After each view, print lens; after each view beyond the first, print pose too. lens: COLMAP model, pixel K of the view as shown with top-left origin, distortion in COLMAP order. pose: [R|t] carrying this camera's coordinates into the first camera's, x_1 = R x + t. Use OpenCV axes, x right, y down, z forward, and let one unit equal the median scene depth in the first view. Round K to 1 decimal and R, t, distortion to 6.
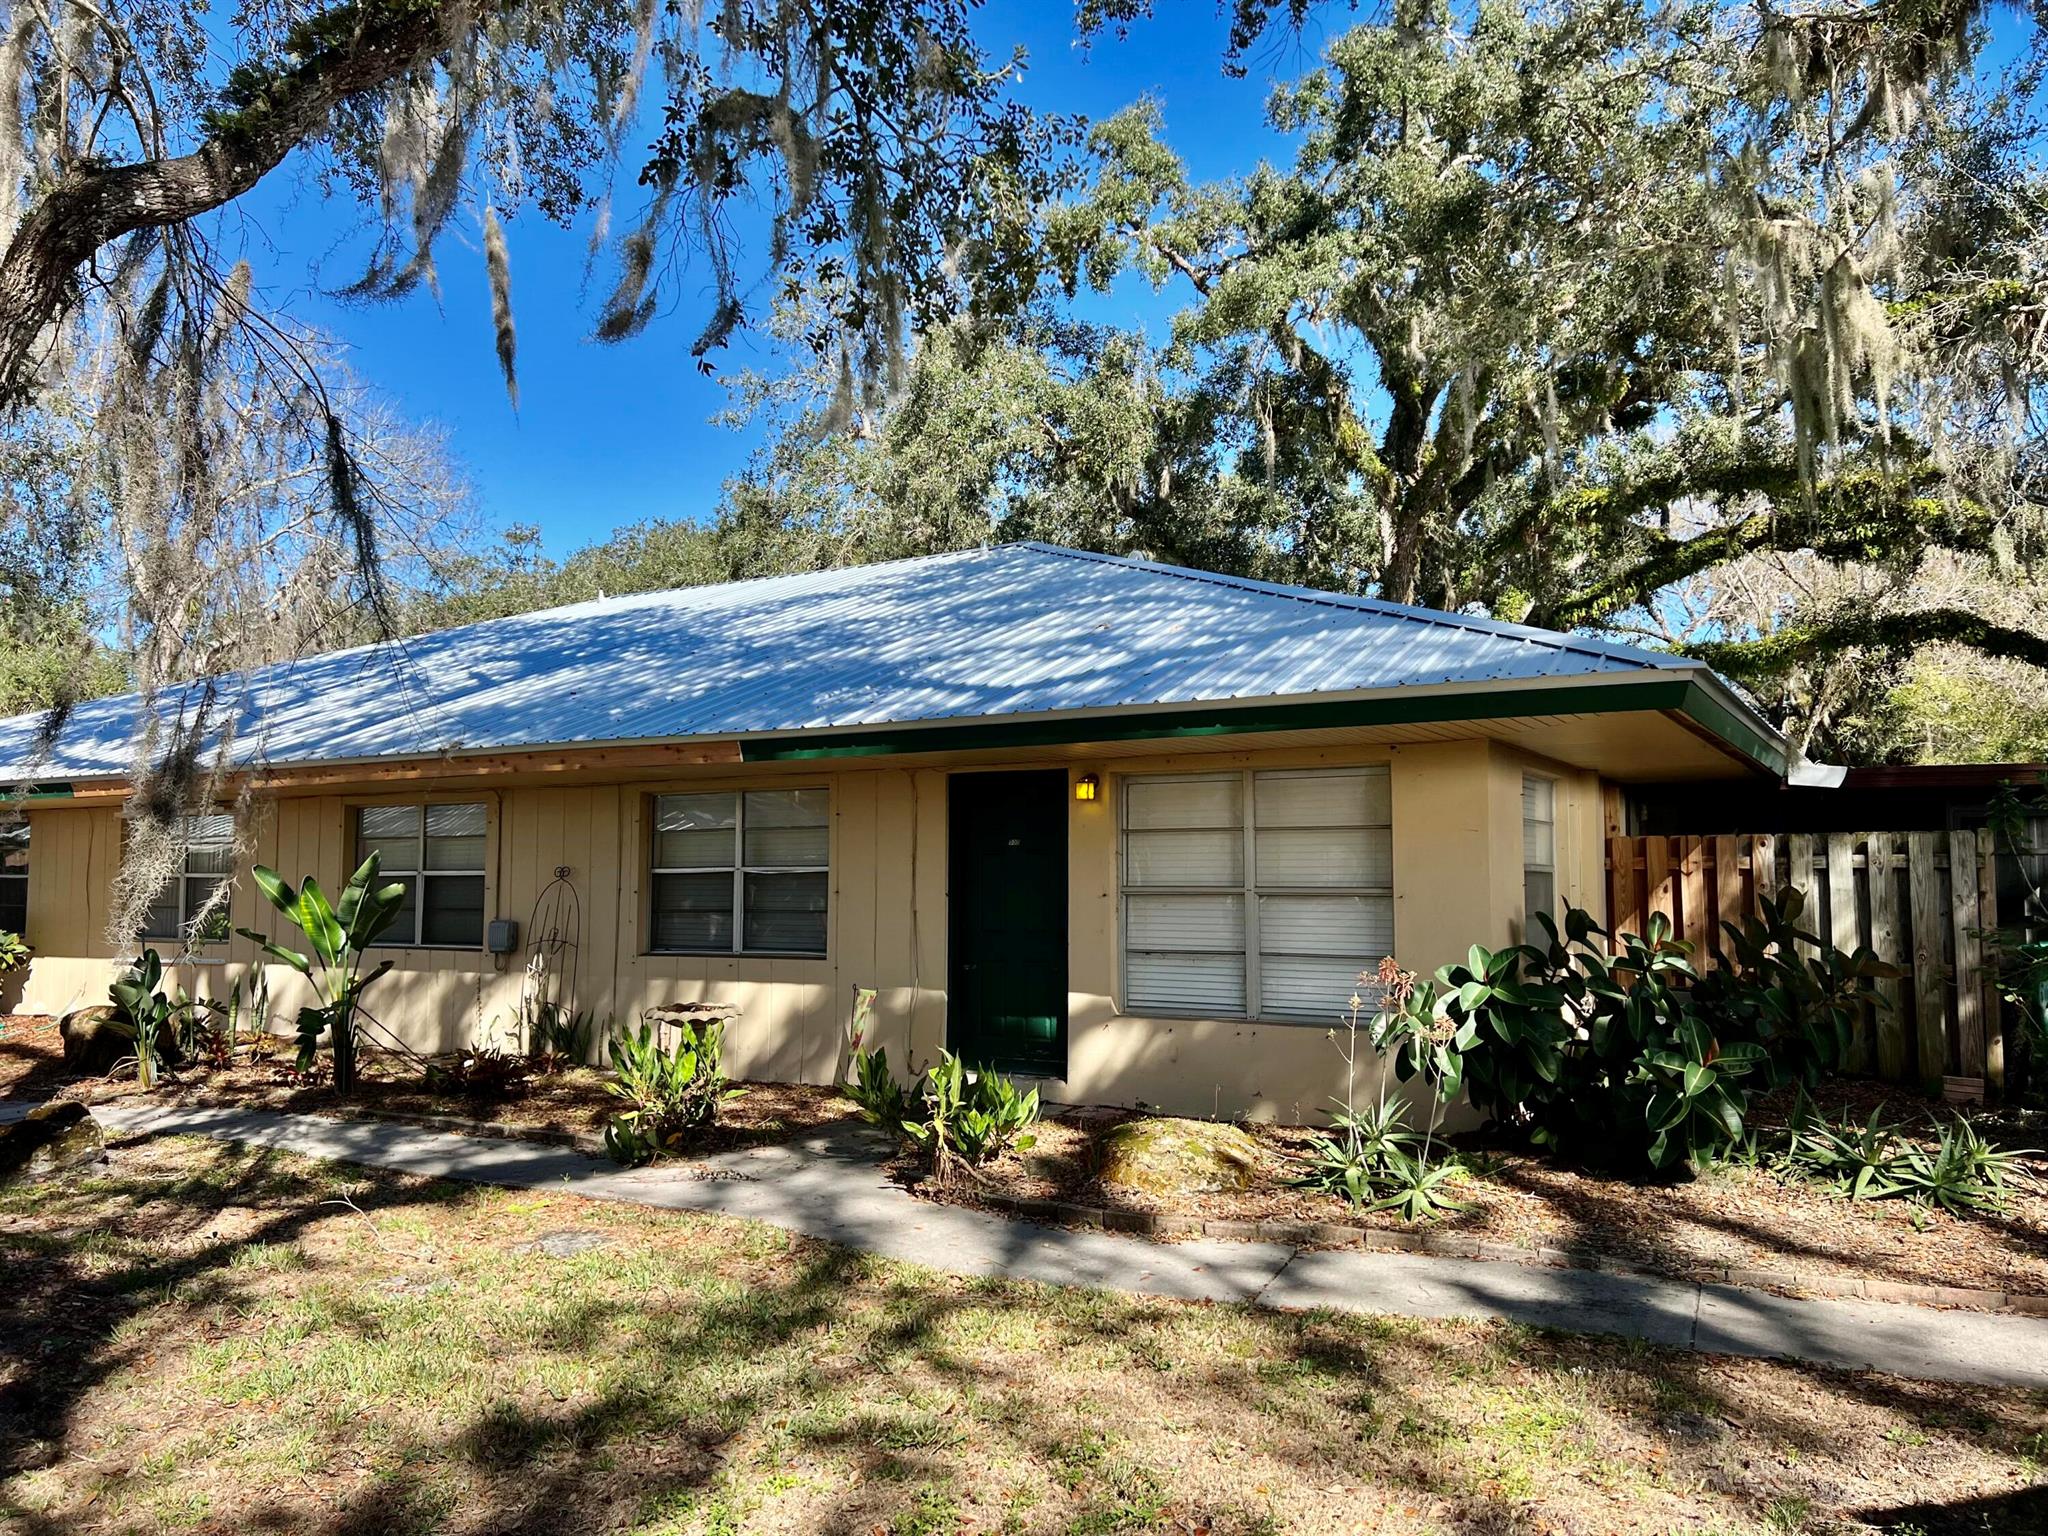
lens RADIAL K [[1525.2, 0, 1024.0], [0, 1525.2, 768.0], [0, 0, 1]] dist [0.073170, -0.075380]
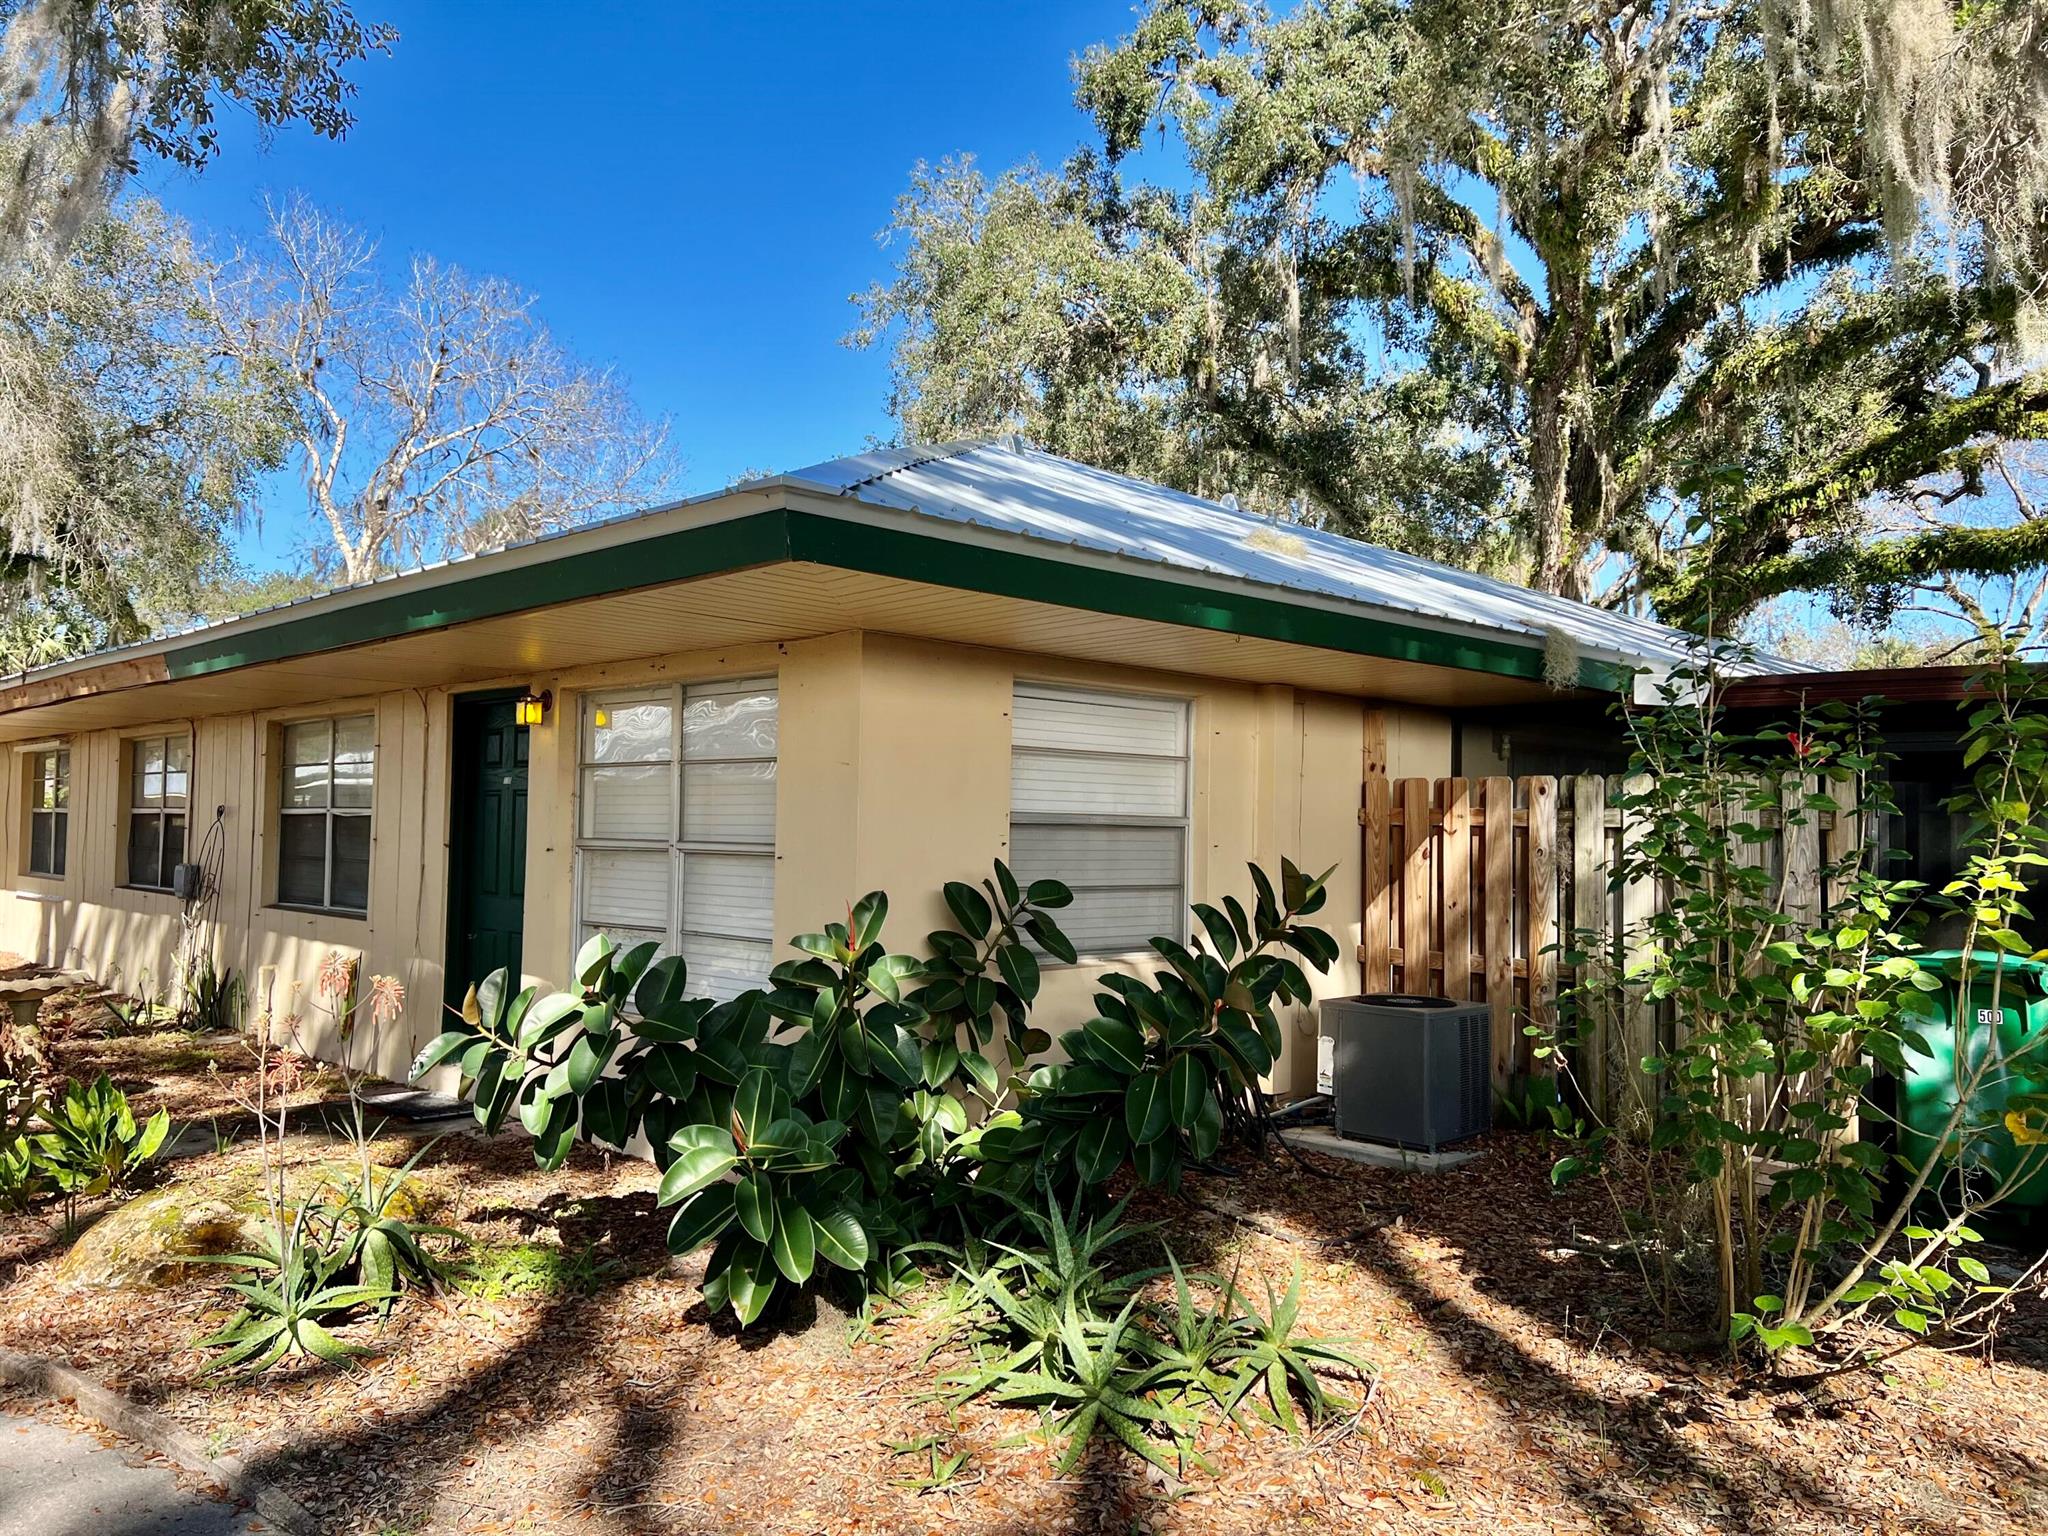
lens RADIAL K [[1525.2, 0, 1024.0], [0, 1525.2, 768.0], [0, 0, 1]] dist [0.073170, -0.075380]
pose [[0.966029, 0.005322, -0.258378, 0.446538], [0.003621, 0.999411, 0.034125, 0.016149], [0.258408, -0.033901, 0.965441, 0.298102]]
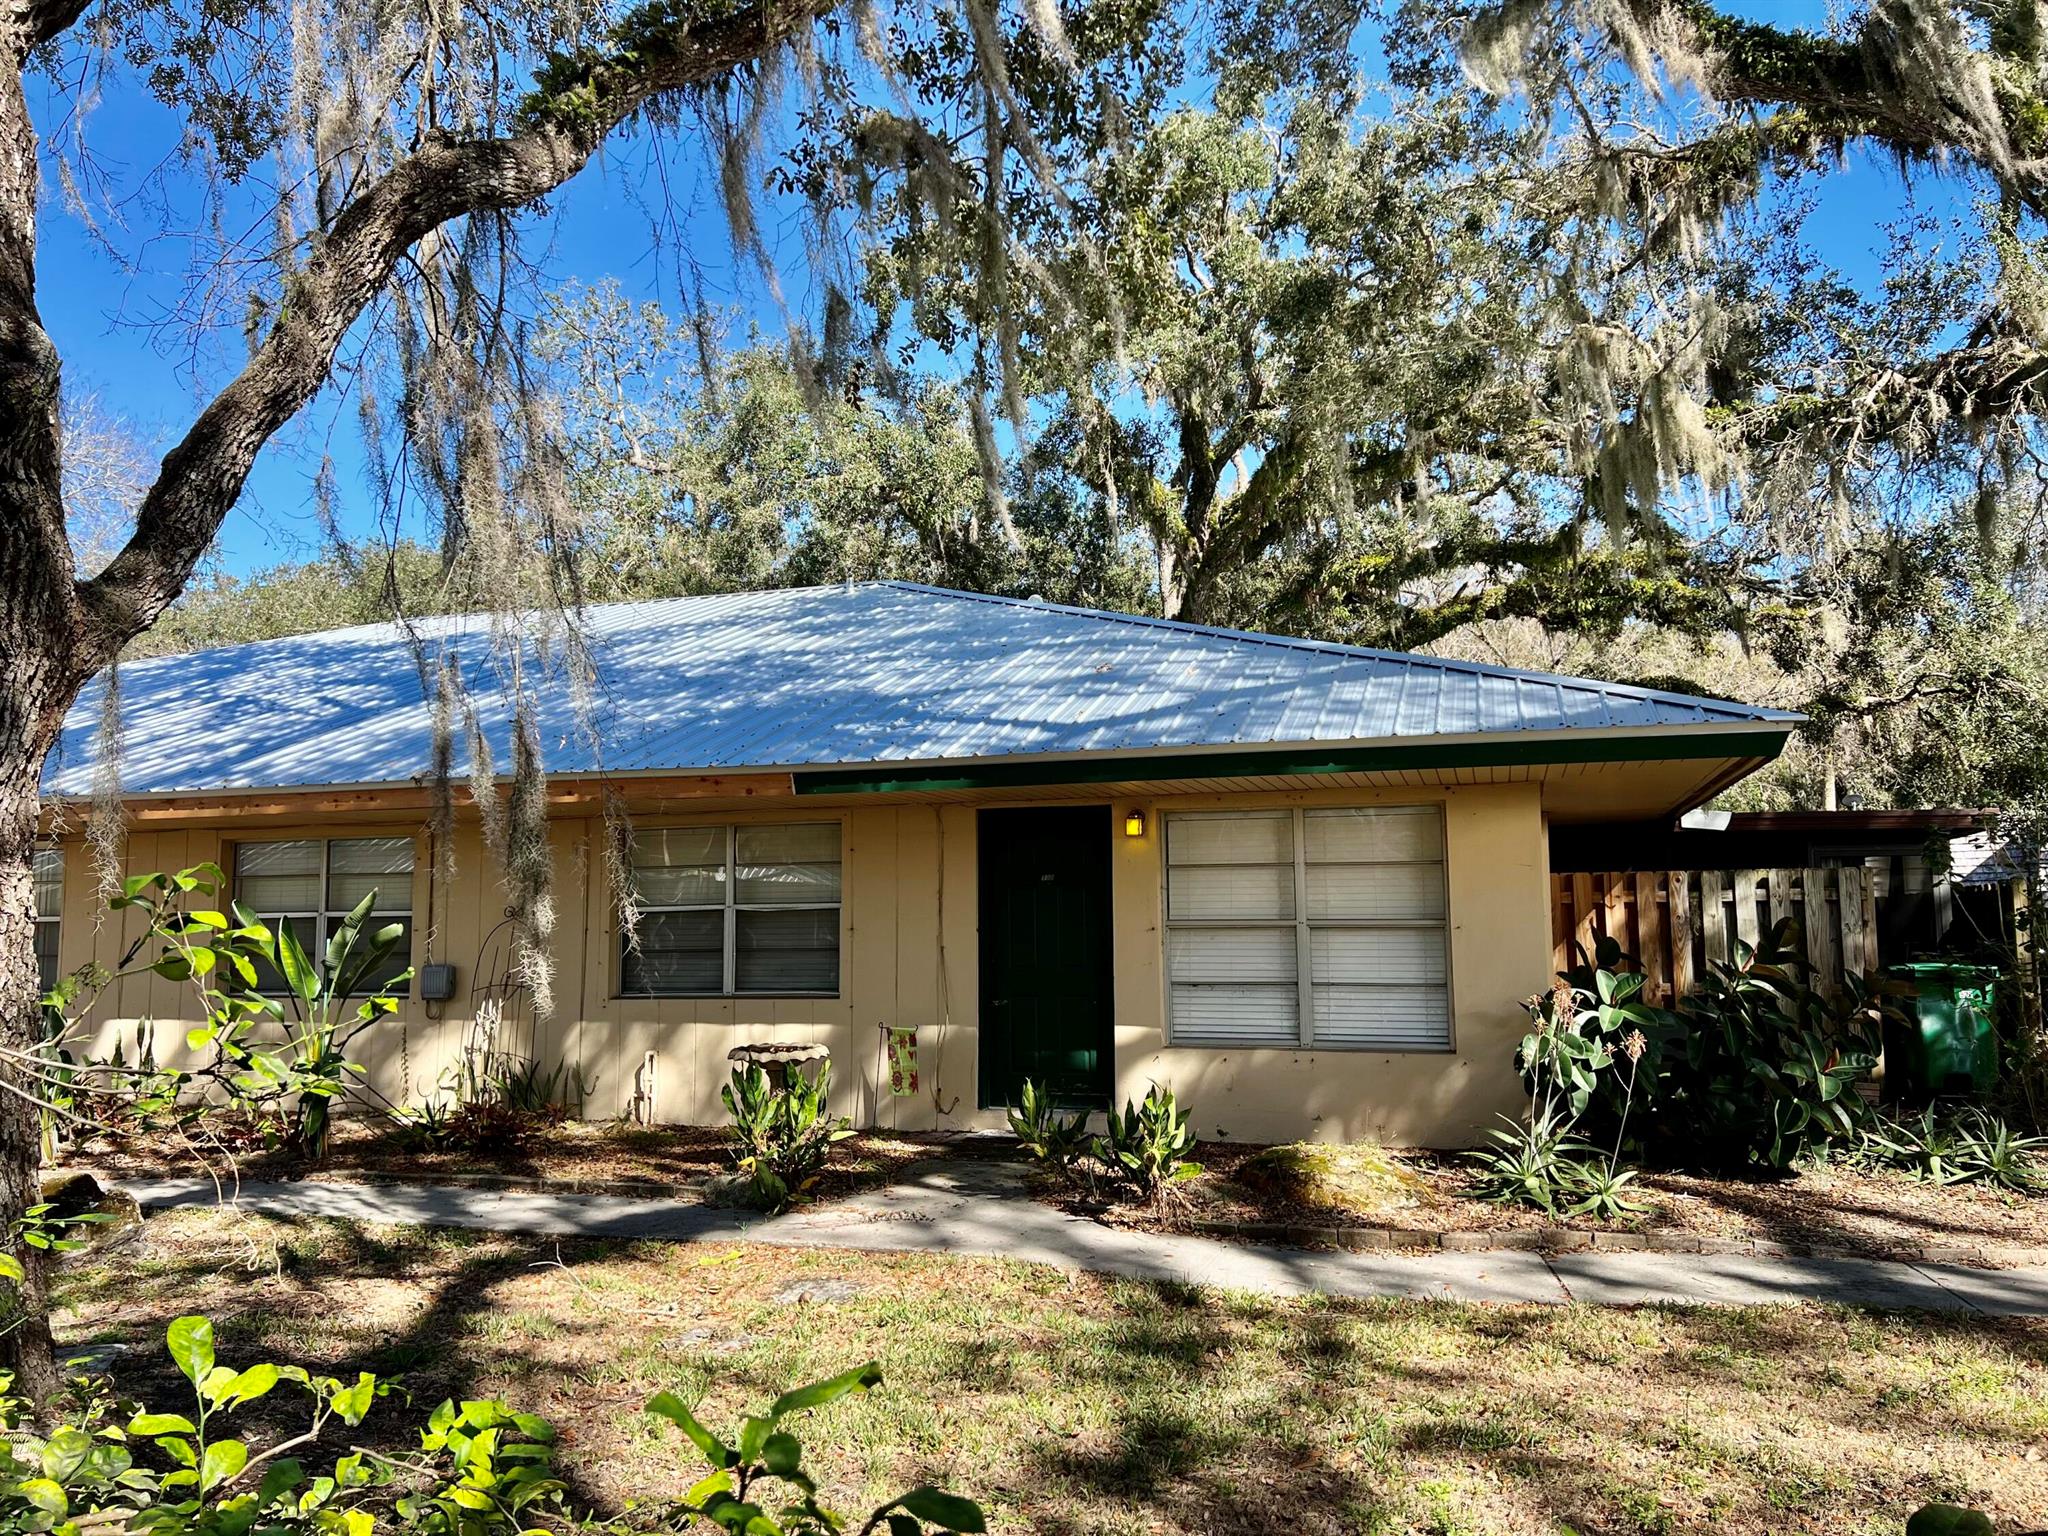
lens RADIAL K [[1525.2, 0, 1024.0], [0, 1525.2, 768.0], [0, 0, 1]] dist [0.073170, -0.075380]
pose [[0.973279, 0.016204, 0.229051, -0.249191], [-0.009671, 0.999515, -0.029616, 0.006027], [-0.229420, 0.026609, 0.972964, 0.017799]]
